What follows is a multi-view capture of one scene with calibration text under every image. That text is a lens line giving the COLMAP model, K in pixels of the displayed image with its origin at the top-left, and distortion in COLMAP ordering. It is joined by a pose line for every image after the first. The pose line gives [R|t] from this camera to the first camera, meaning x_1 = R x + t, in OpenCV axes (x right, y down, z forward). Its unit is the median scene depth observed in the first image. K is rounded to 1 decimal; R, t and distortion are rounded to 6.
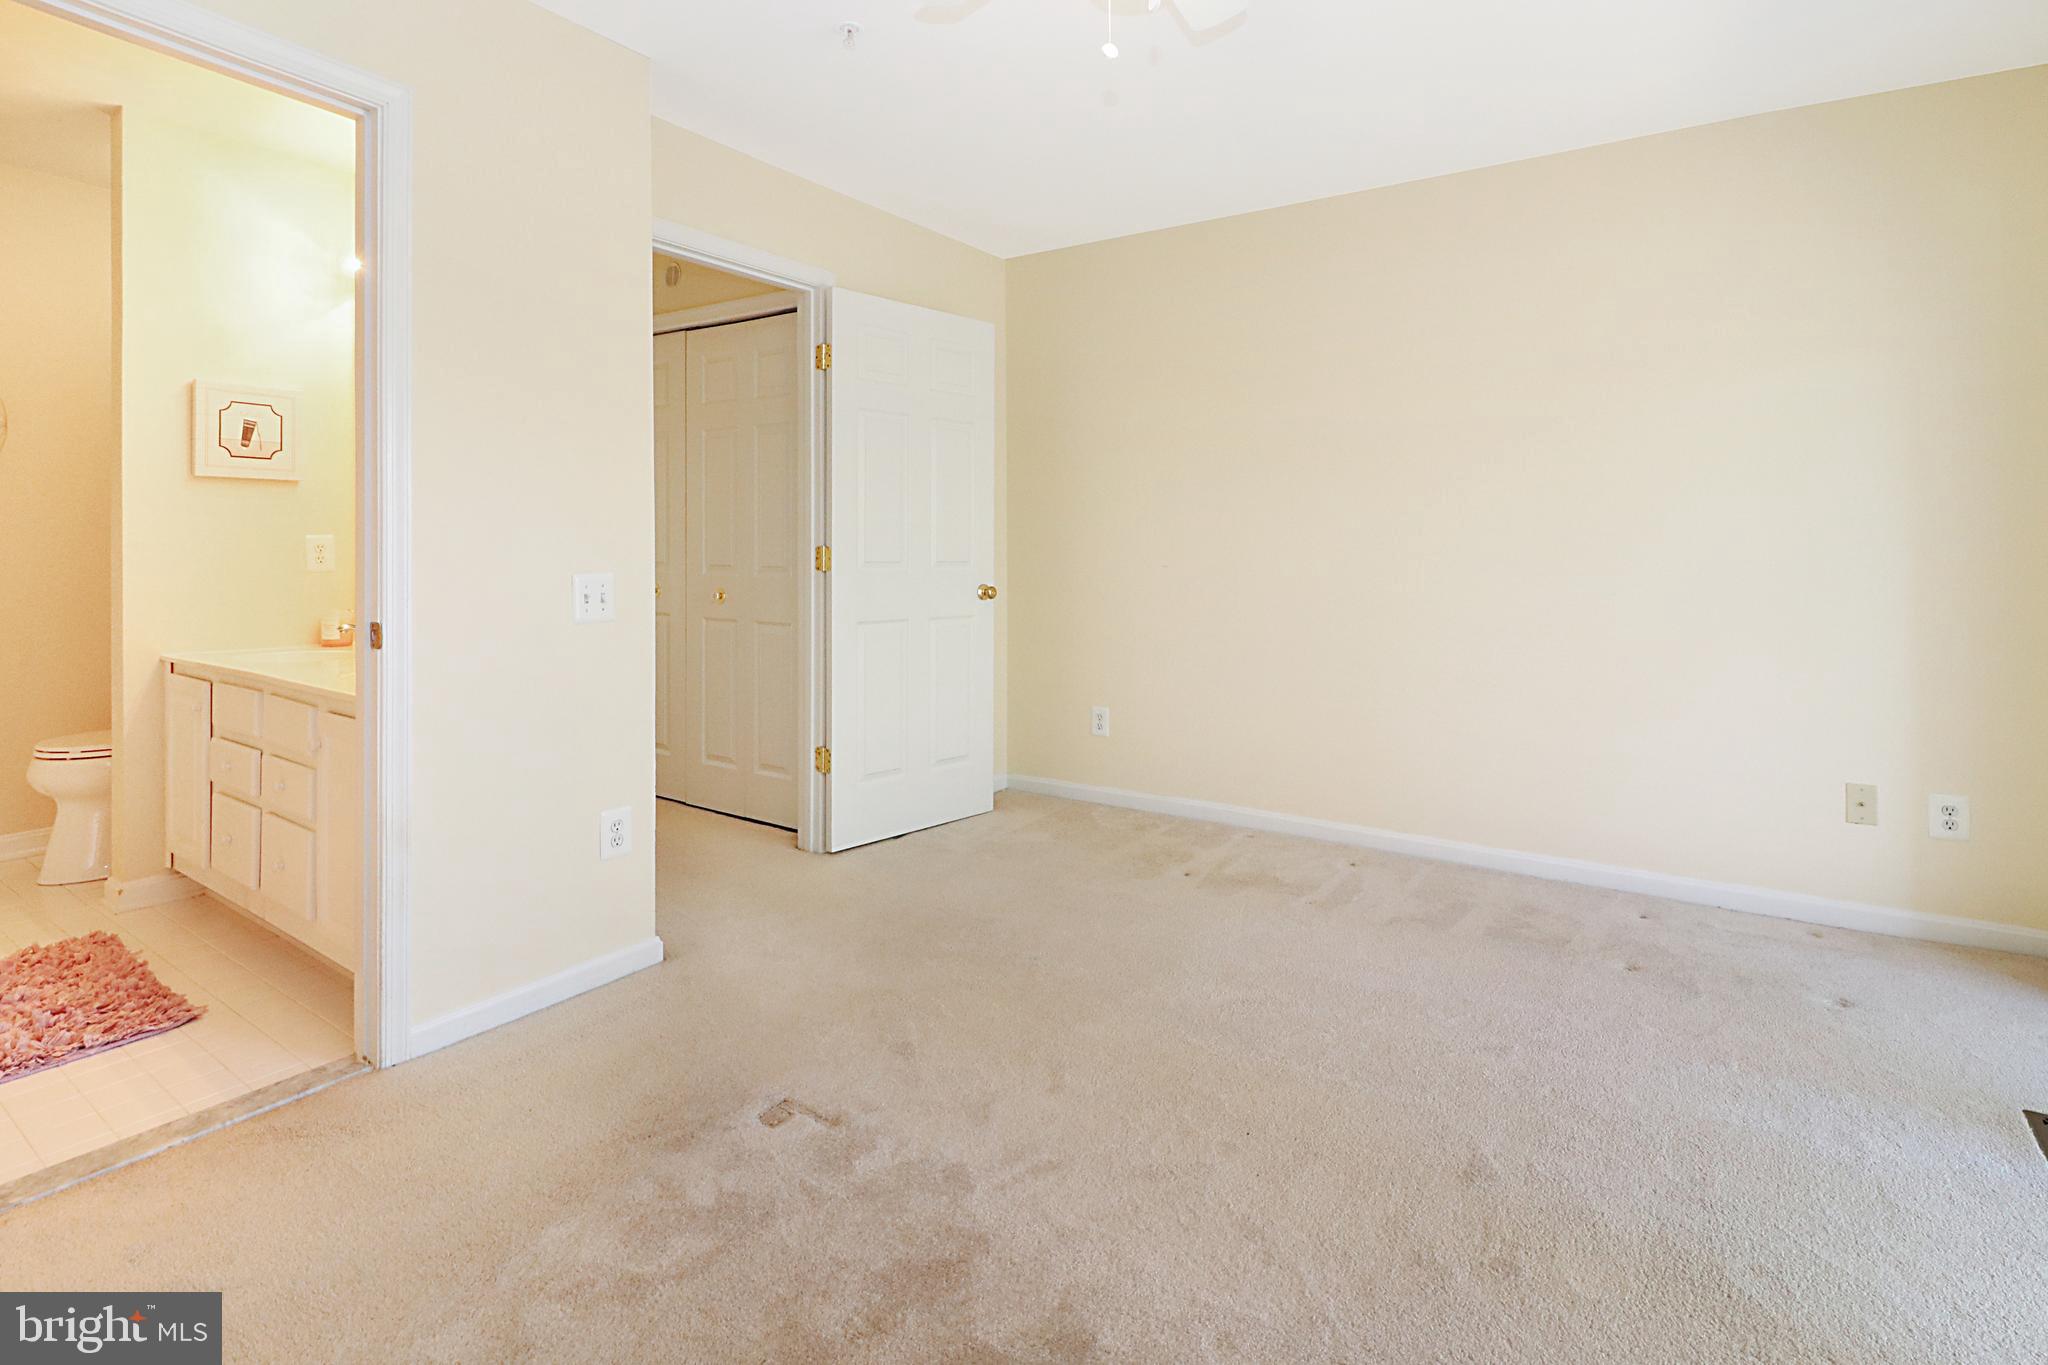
lens RADIAL K [[979.0, 0, 1026.9], [0, 979.0, 536.4], [0, 0, 1]] dist [0.018751, -0.013295]
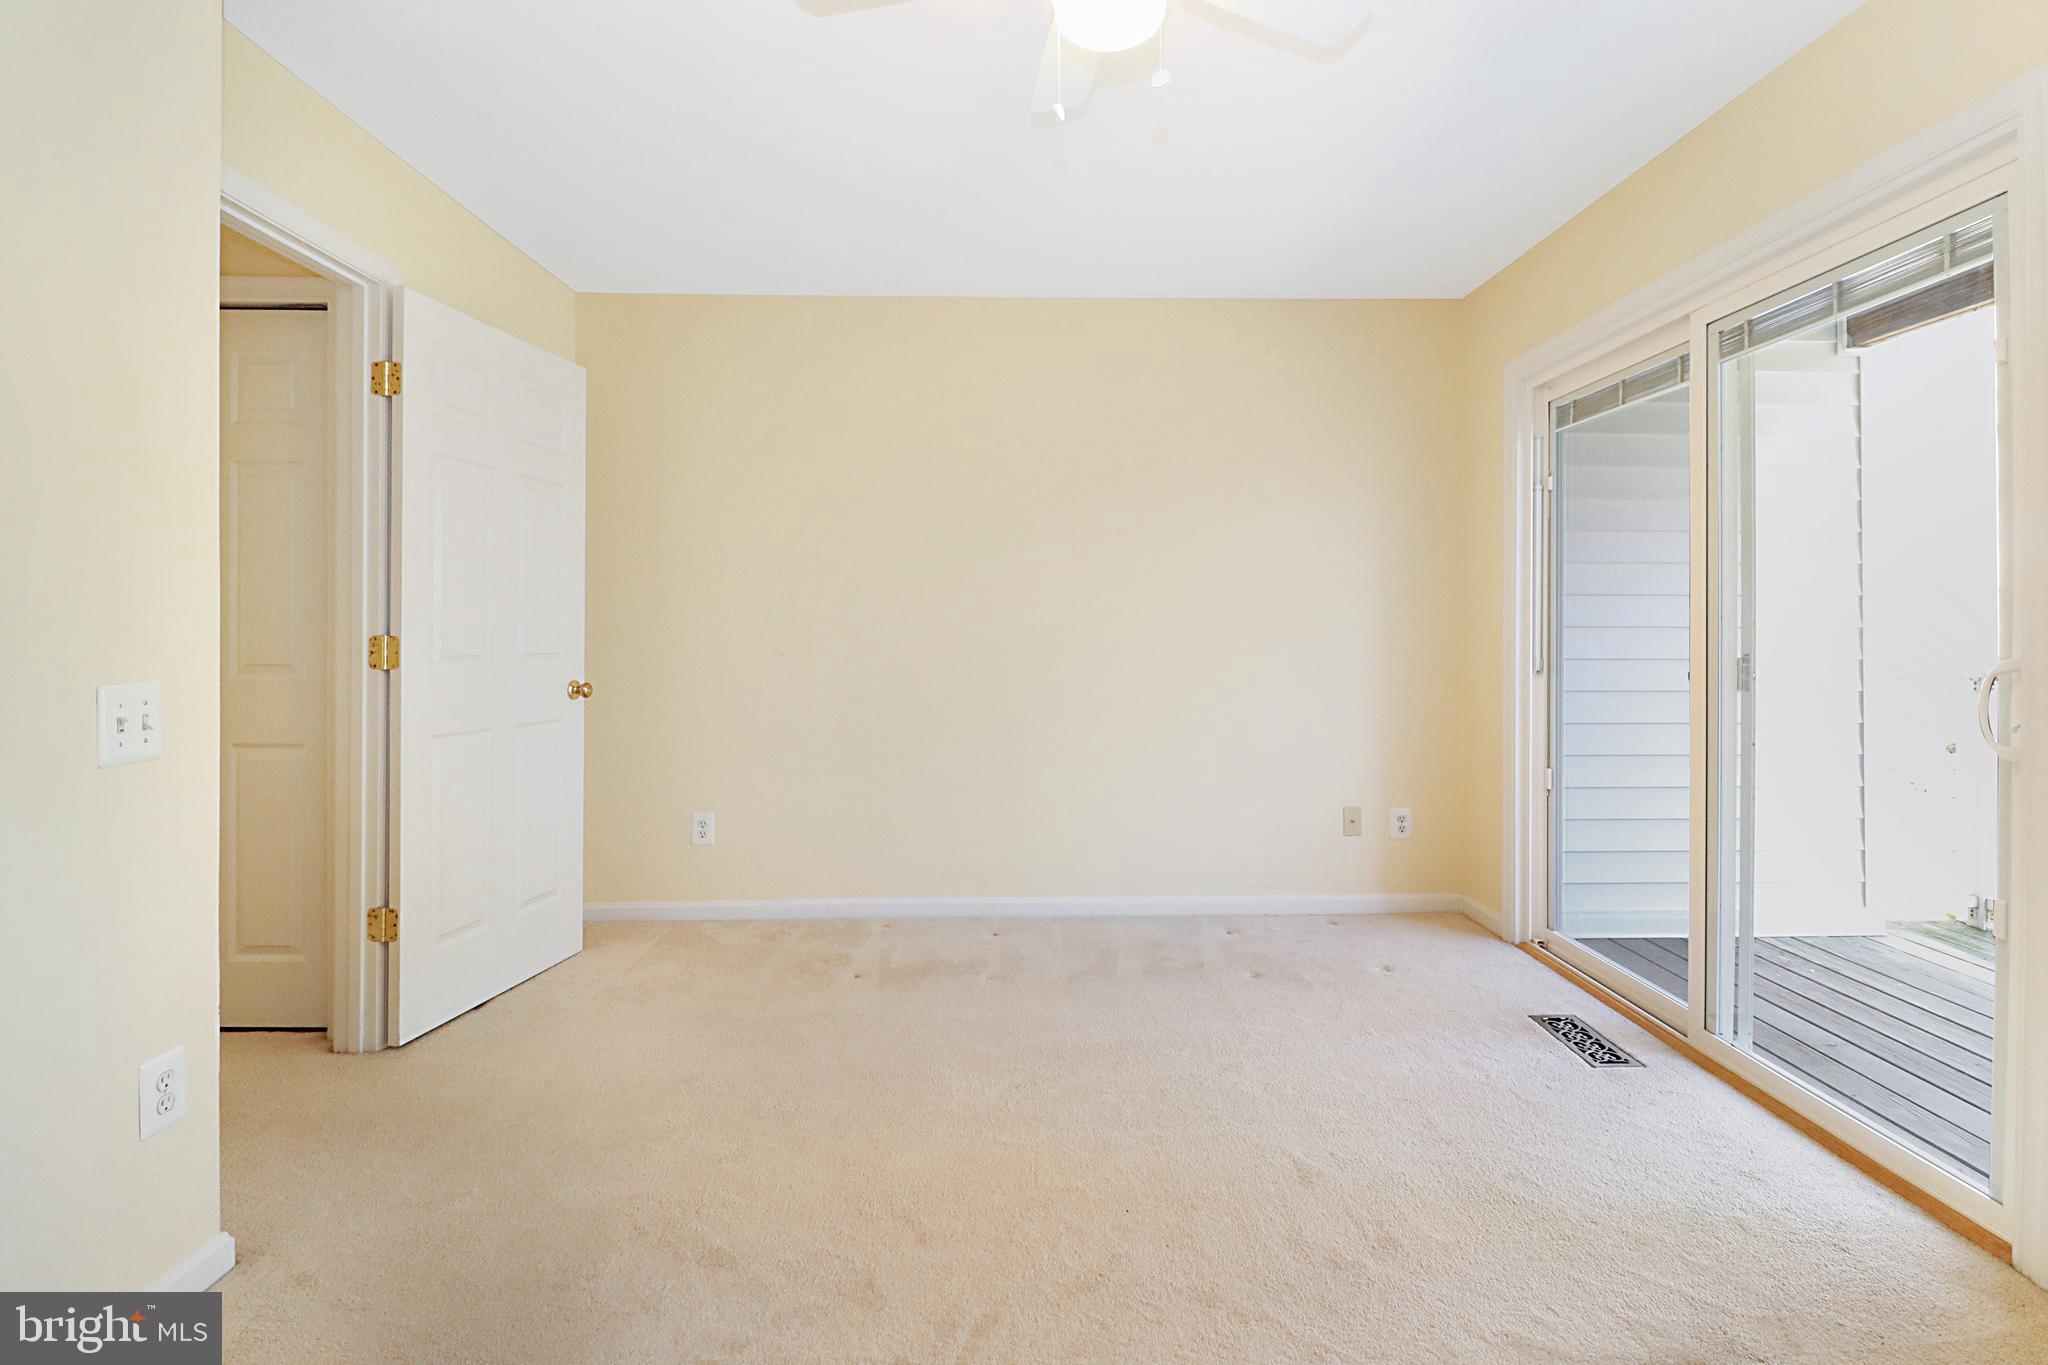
lens RADIAL K [[966.0, 0, 1029.6], [0, 966.0, 627.9], [0, 0, 1]] dist [0.016261, -0.013908]
pose [[0.821169, -0.000397, 0.570685, -0.296734], [-0.003657, 0.999976, 0.005958, -0.002858], [-0.570673, -0.006979, 0.821147, 0.161203]]
